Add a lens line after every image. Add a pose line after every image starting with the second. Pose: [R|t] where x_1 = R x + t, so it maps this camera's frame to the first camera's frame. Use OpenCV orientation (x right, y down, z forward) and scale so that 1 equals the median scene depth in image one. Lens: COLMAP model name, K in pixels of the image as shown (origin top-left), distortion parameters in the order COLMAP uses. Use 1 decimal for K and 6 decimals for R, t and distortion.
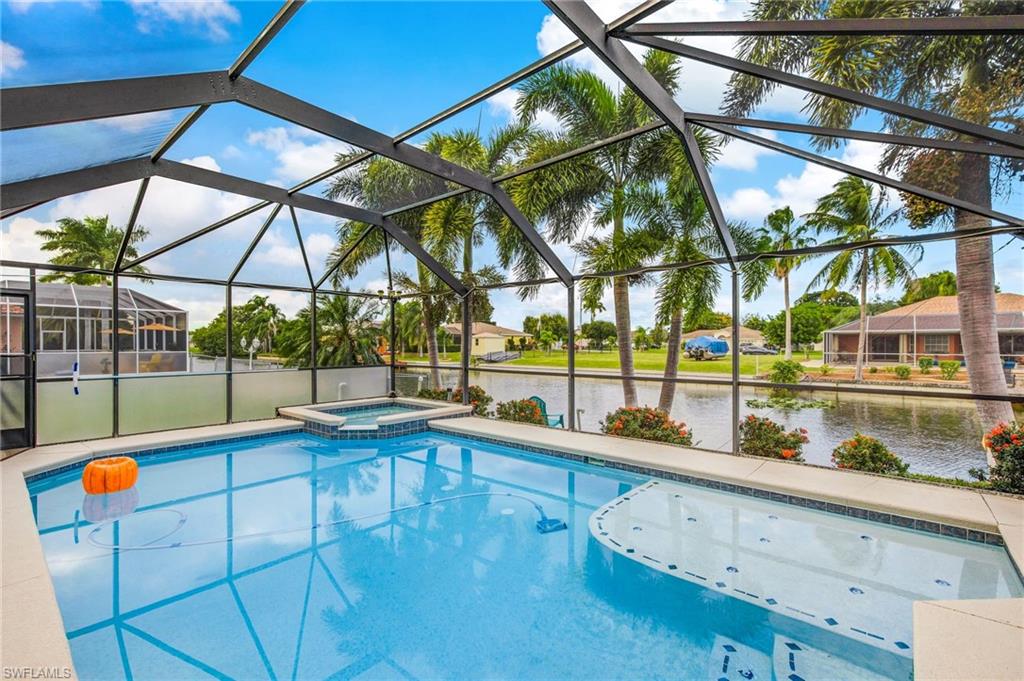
lens RADIAL K [[449.9, 0, 514.5], [0, 449.9, 343.5], [0, 0, 1]] dist [0.002904, 0.000019]
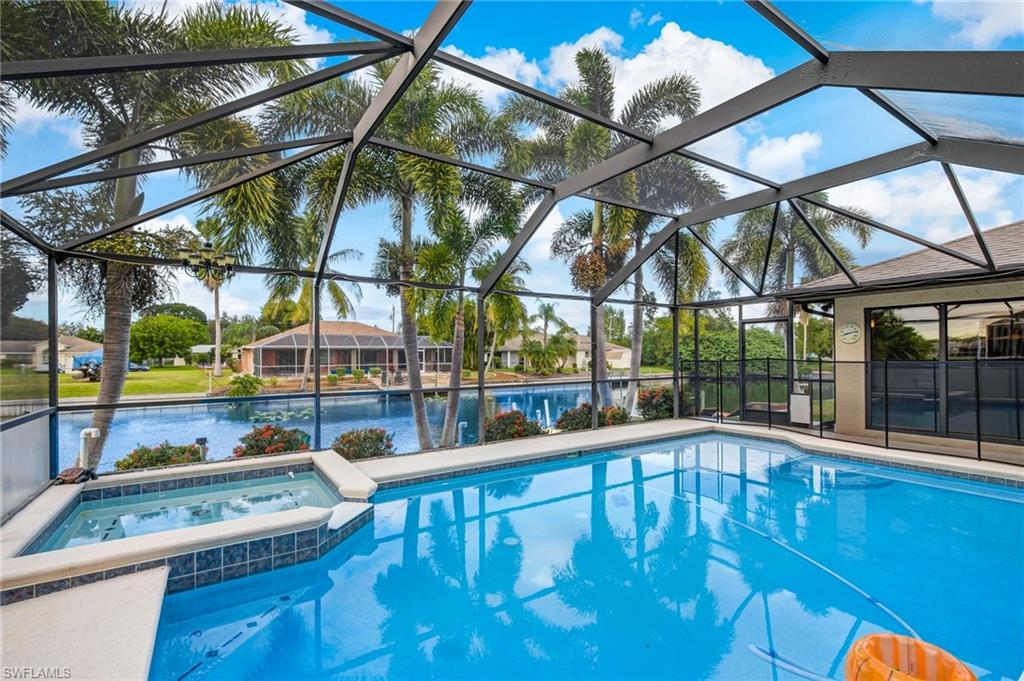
lens RADIAL K [[446.3, 0, 512.0], [0, 446.3, 340.5], [0, 0, 1]] dist [0.002471, 0.000153]
pose [[0.271960, 0.031859, 0.961781, -0.180528], [0.005970, 0.999377, -0.034792, 0.000589], [-0.962290, 0.015204, 0.271600, 0.165483]]
